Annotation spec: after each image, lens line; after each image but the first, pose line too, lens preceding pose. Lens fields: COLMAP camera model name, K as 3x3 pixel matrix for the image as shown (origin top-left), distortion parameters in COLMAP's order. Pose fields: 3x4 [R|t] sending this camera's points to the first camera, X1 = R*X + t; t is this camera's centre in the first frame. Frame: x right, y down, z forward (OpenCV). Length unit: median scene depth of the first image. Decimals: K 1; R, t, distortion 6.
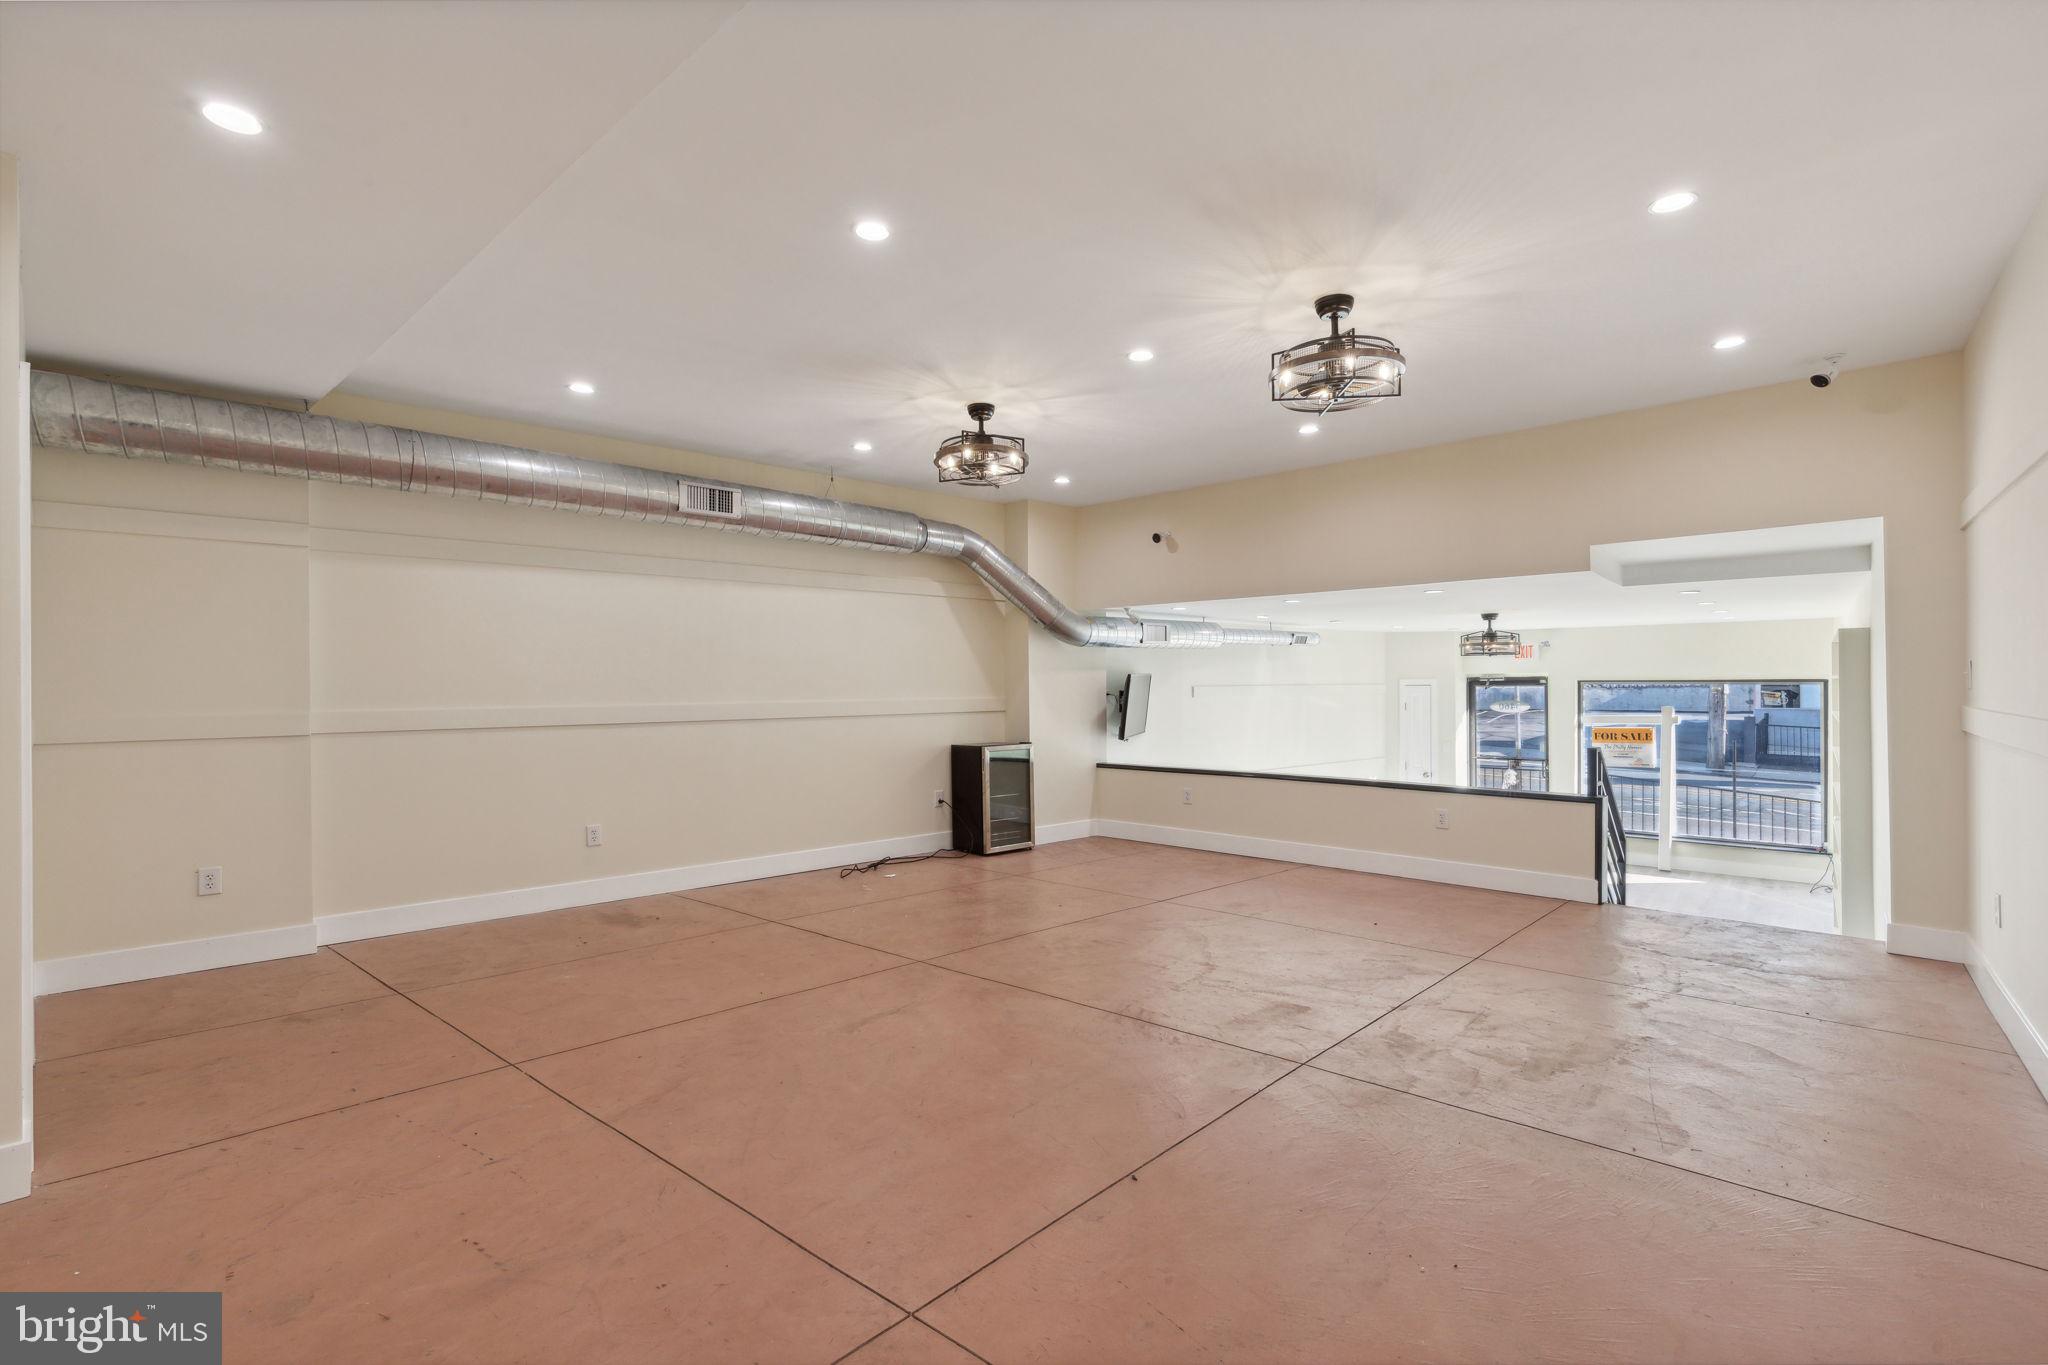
lens RADIAL K [[870.0, 0, 995.3], [0, 870.0, 674.4], [0, 0, 1]] dist [0.015007, 0.000129]
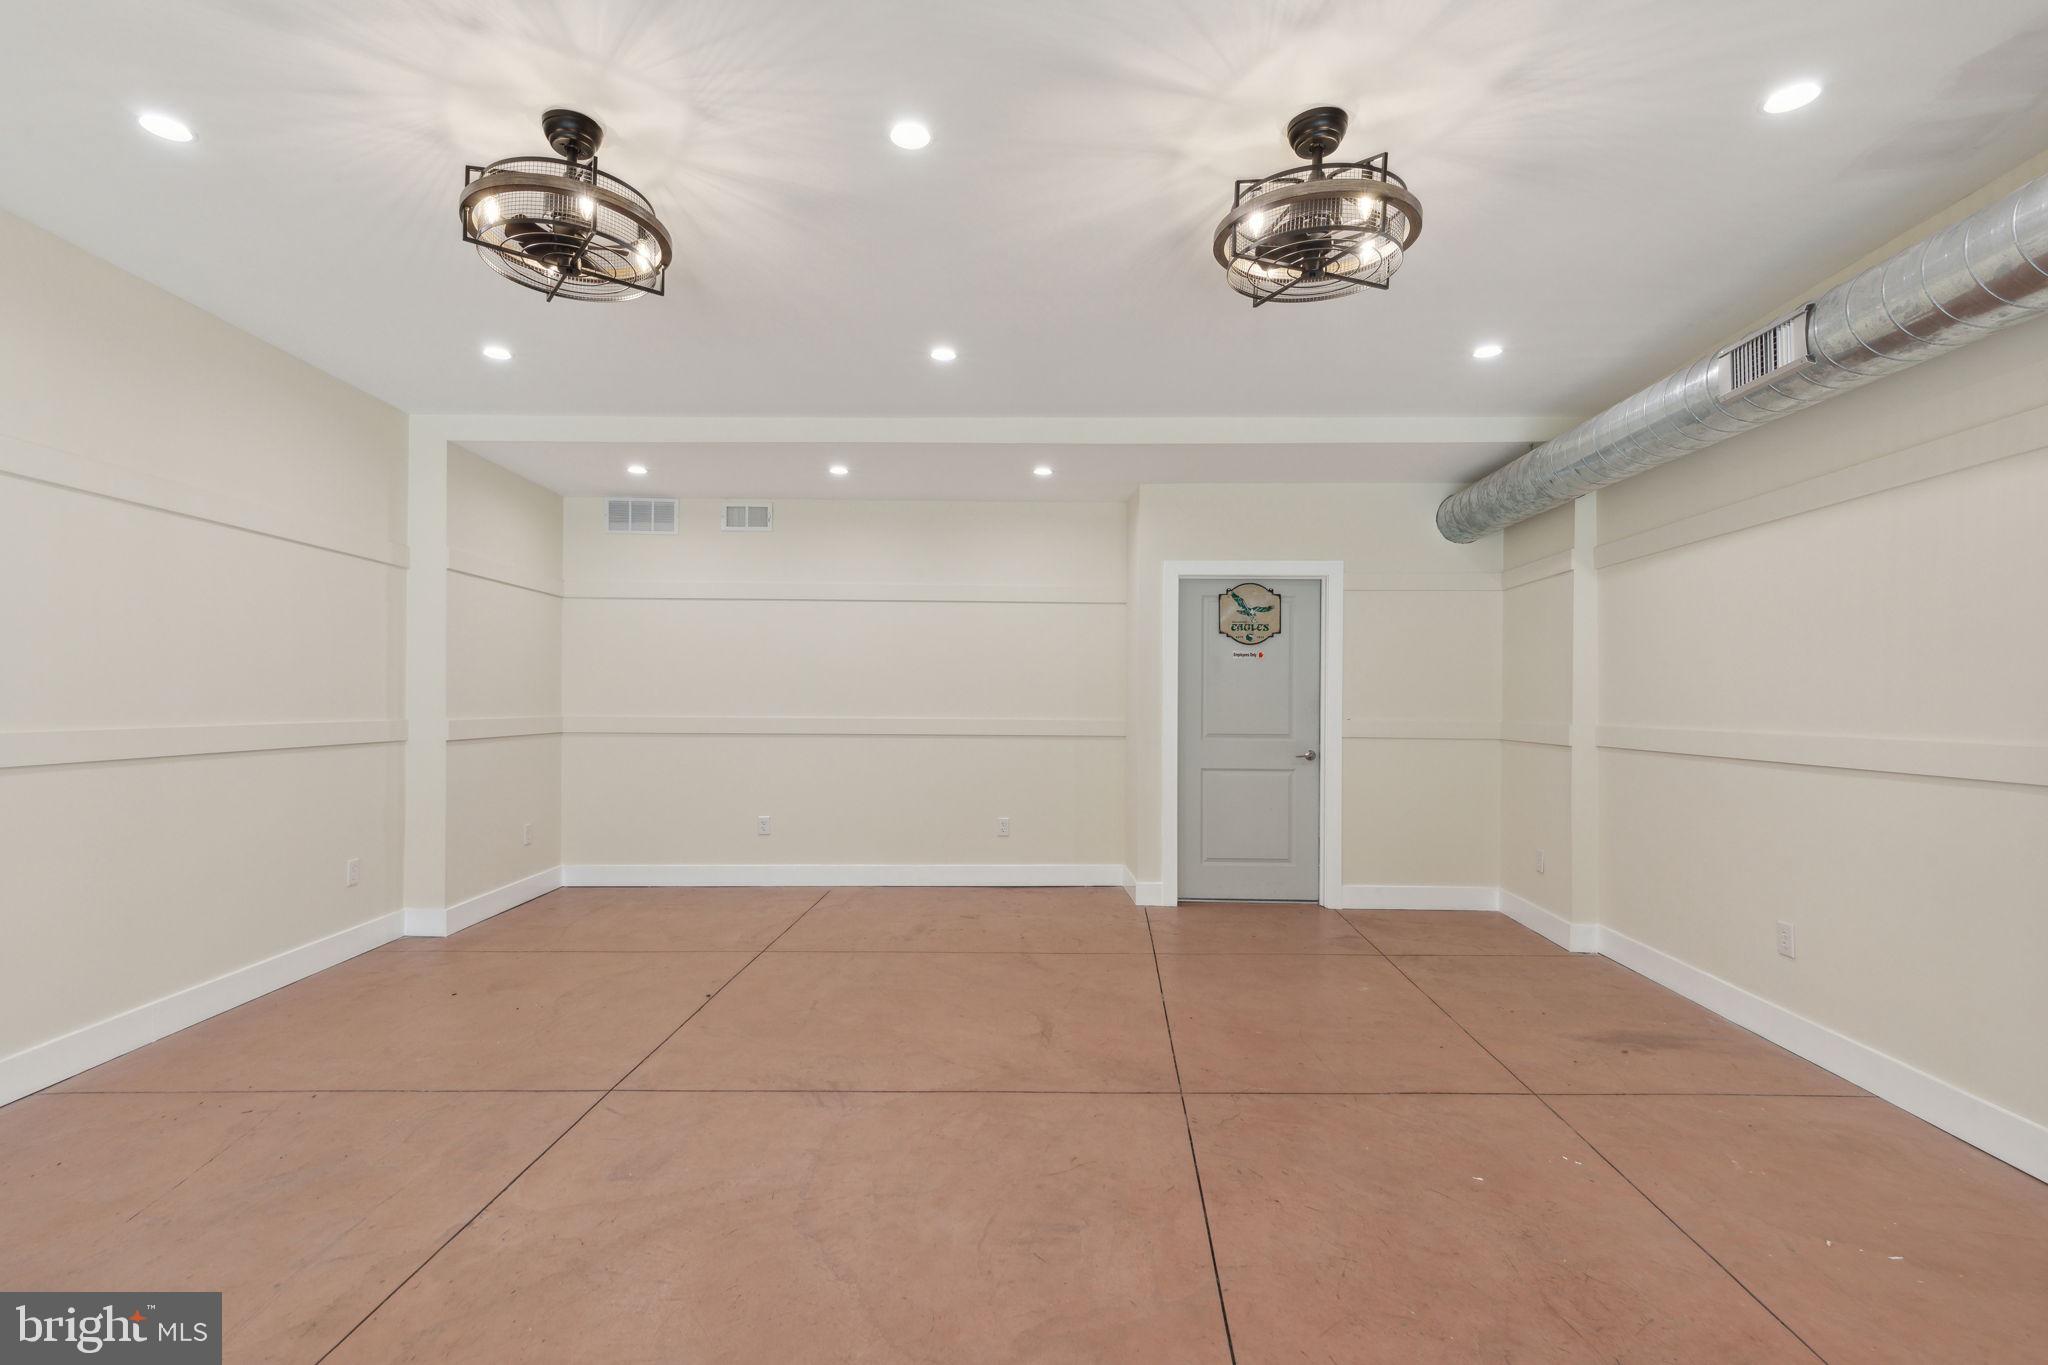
lens RADIAL K [[934.7, 0, 1016.7], [0, 934.7, 686.5], [0, 0, 1]] dist [0.009870, -0.000734]
pose [[-0.704171, -0.009539, -0.709967, 0.503257], [0.004996, 0.999818, -0.018388, 0.015120], [0.710013, -0.016495, -0.703995, 1.335074]]
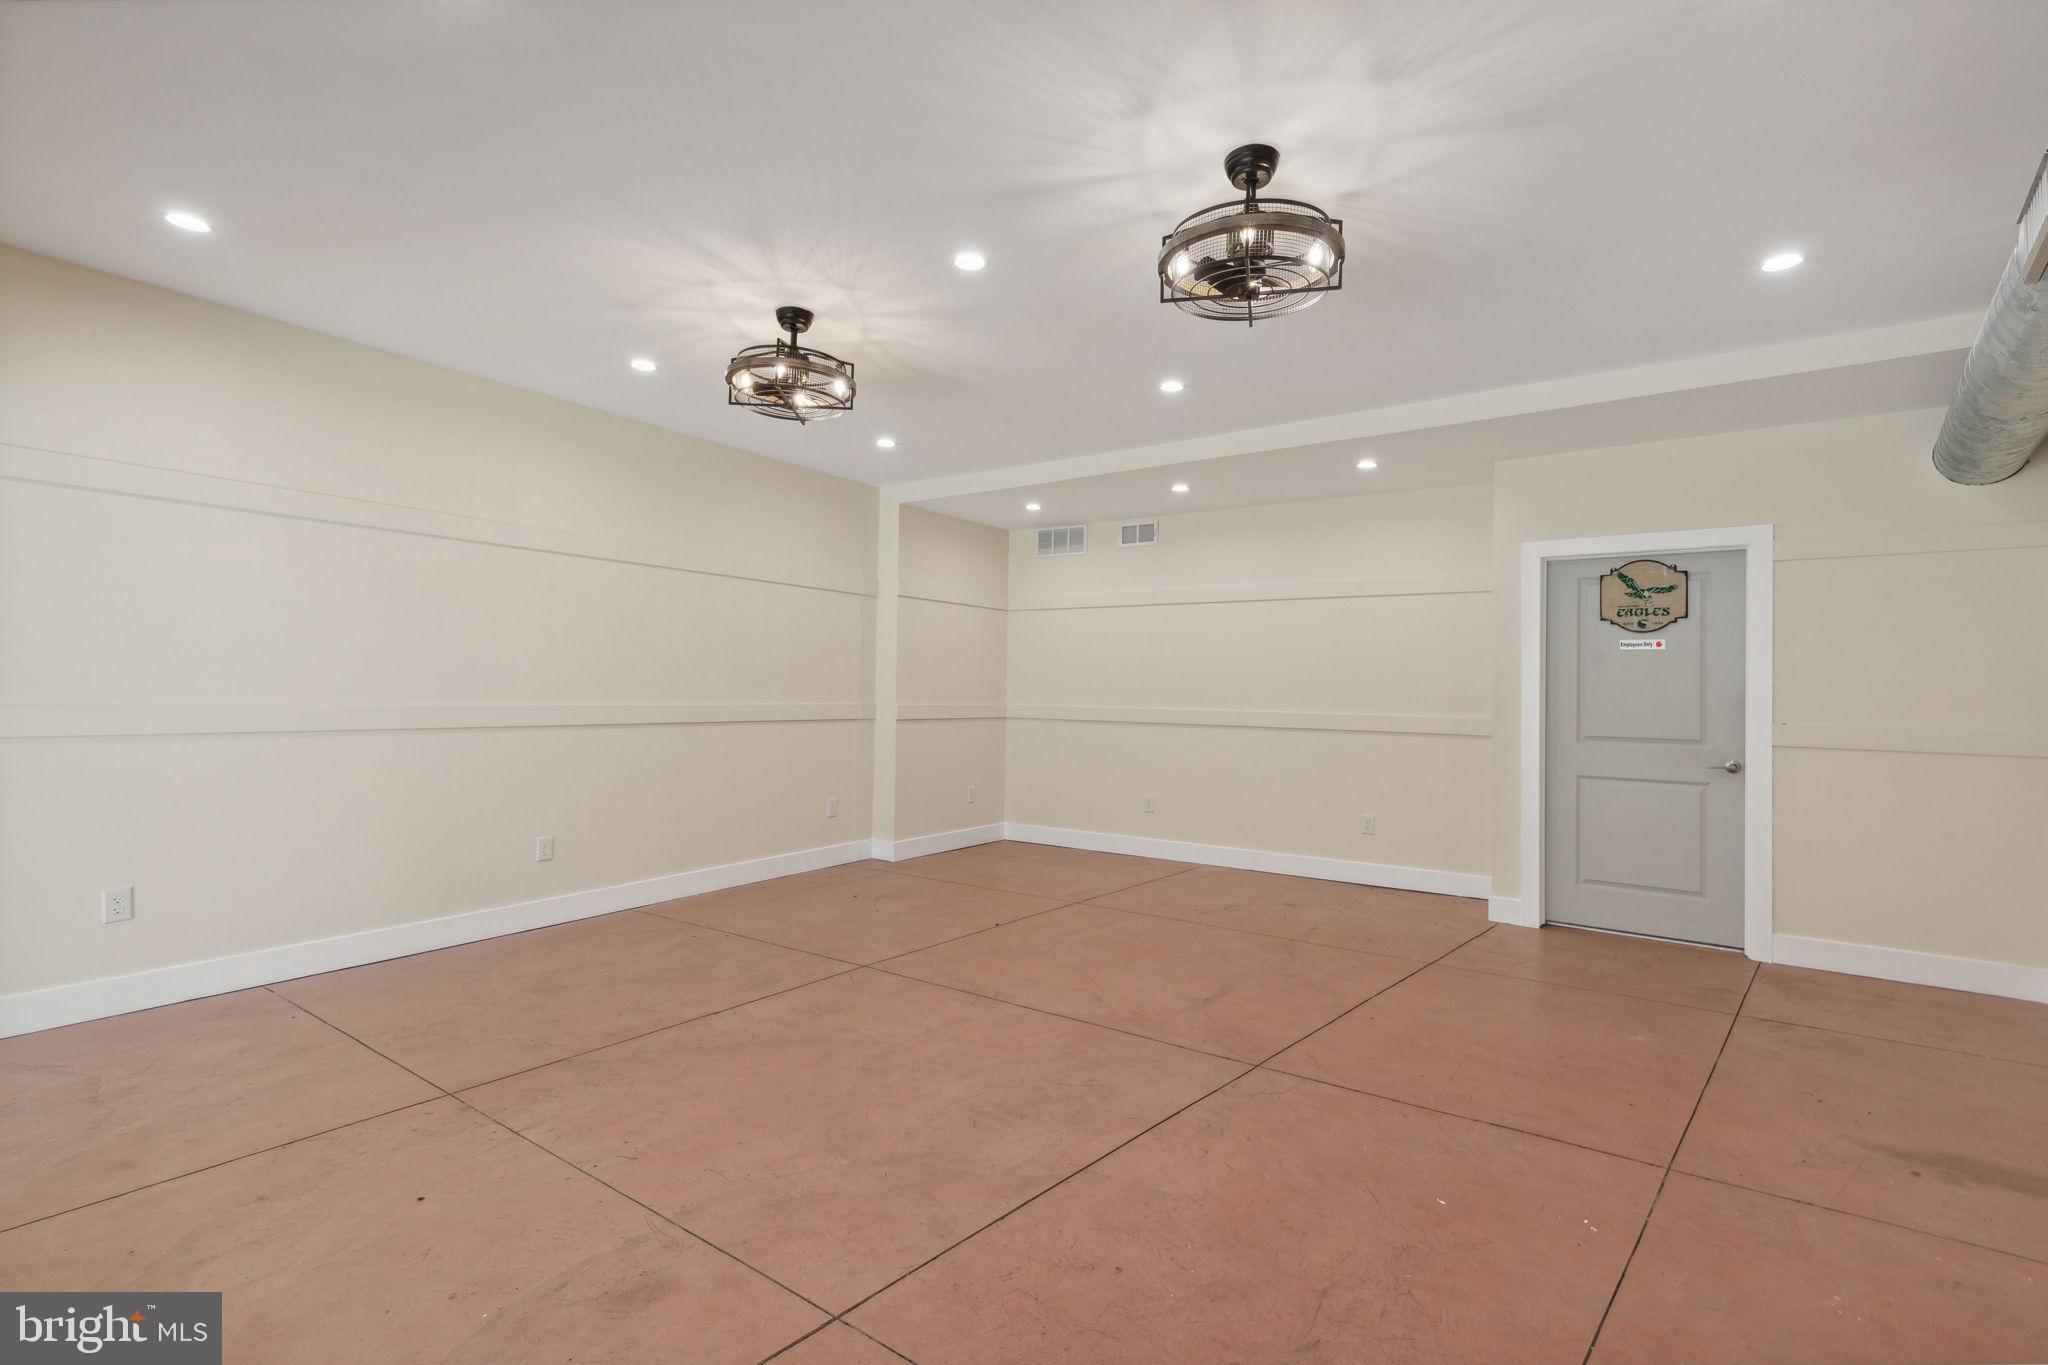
lens RADIAL K [[947.7, 0, 1073.8], [0, 947.7, 666.4], [0, 0, 1]] dist [0.013947, -0.005960]
pose [[-0.982631, -0.014097, -0.185033, 0.203593], [-0.007883, 0.999381, -0.034278, 0.018479], [0.185402, -0.032225, -0.982134, 1.642347]]
